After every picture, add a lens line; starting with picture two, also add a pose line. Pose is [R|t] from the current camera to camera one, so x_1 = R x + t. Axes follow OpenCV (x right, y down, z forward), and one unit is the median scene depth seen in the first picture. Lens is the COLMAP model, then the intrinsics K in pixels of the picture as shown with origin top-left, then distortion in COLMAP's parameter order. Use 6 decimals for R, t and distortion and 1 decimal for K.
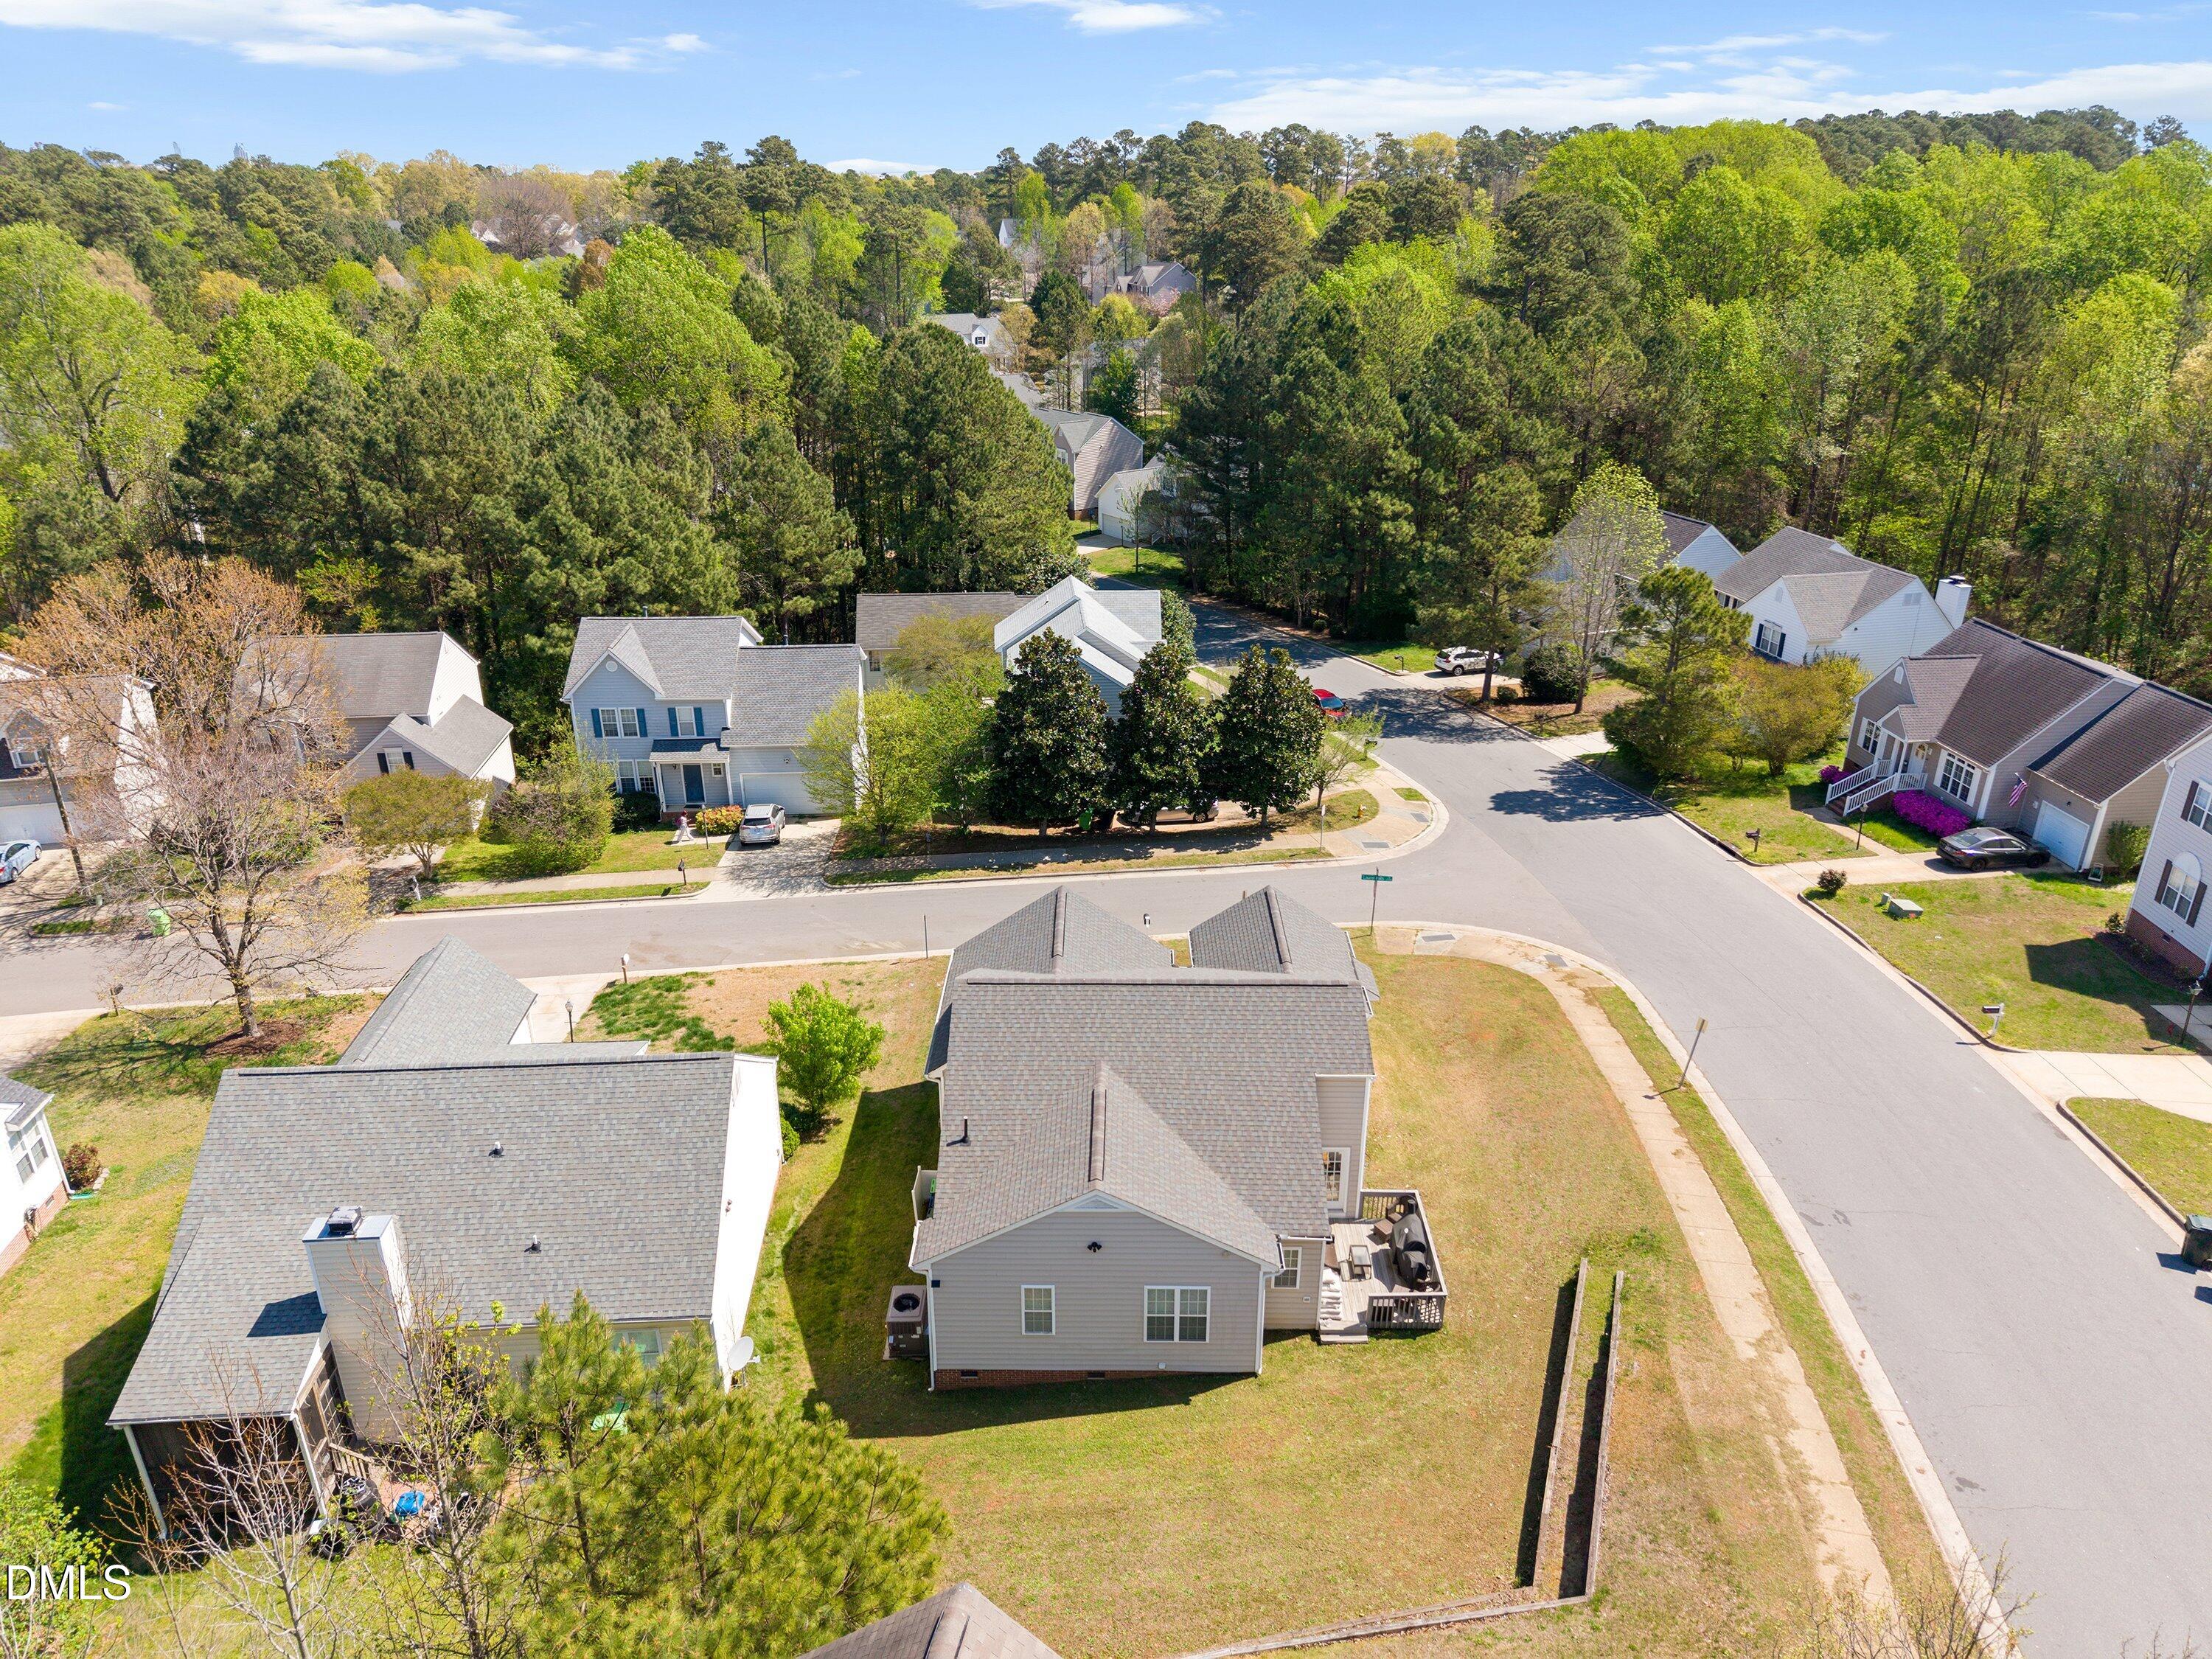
lens RADIAL K [[1515.1, 0, 1103.3], [0, 1515.1, 829.0], [0, 0, 1]] dist [0.008050, -0.008366]
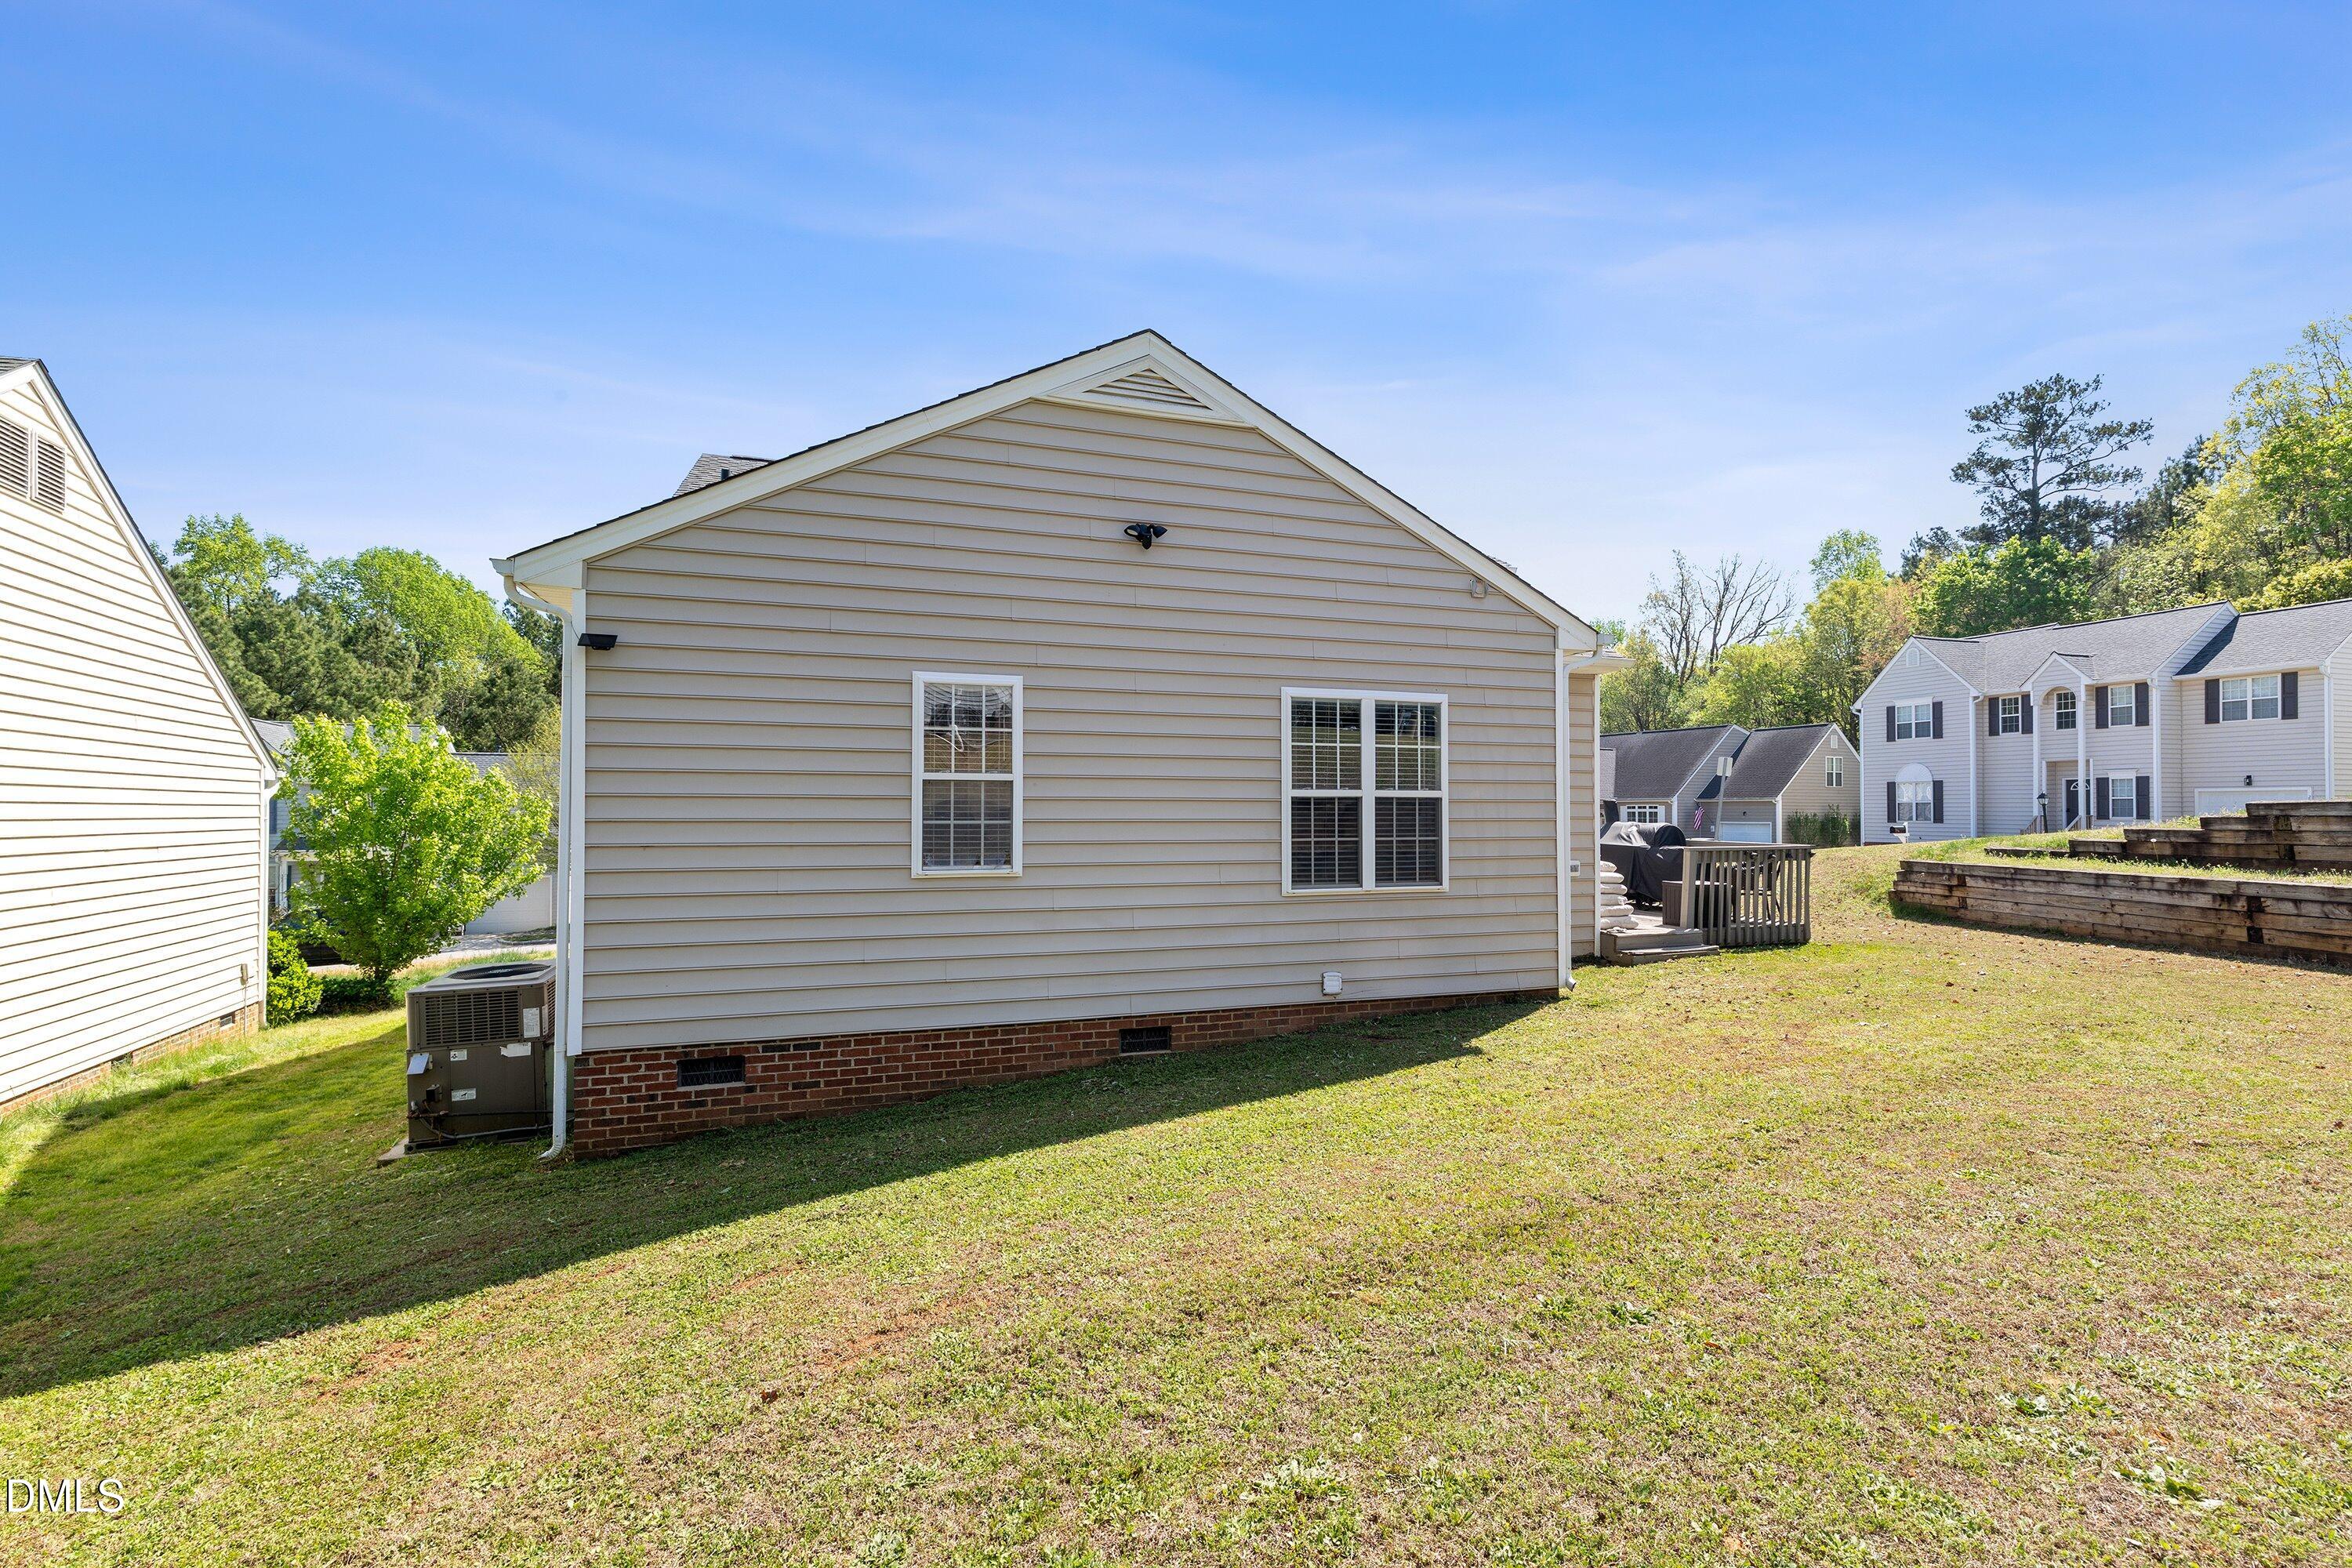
lens RADIAL K [[1036.2, 0, 1188.3], [0, 1036.2, 798.9], [0, 0, 1]] dist [0.000835, 0.000342]
pose [[0.940010, 0.005613, 0.341100, -0.057665], [0.135965, 0.910856, -0.389686, 0.324800], [-0.312881, 0.412687, 0.855450, 0.639378]]
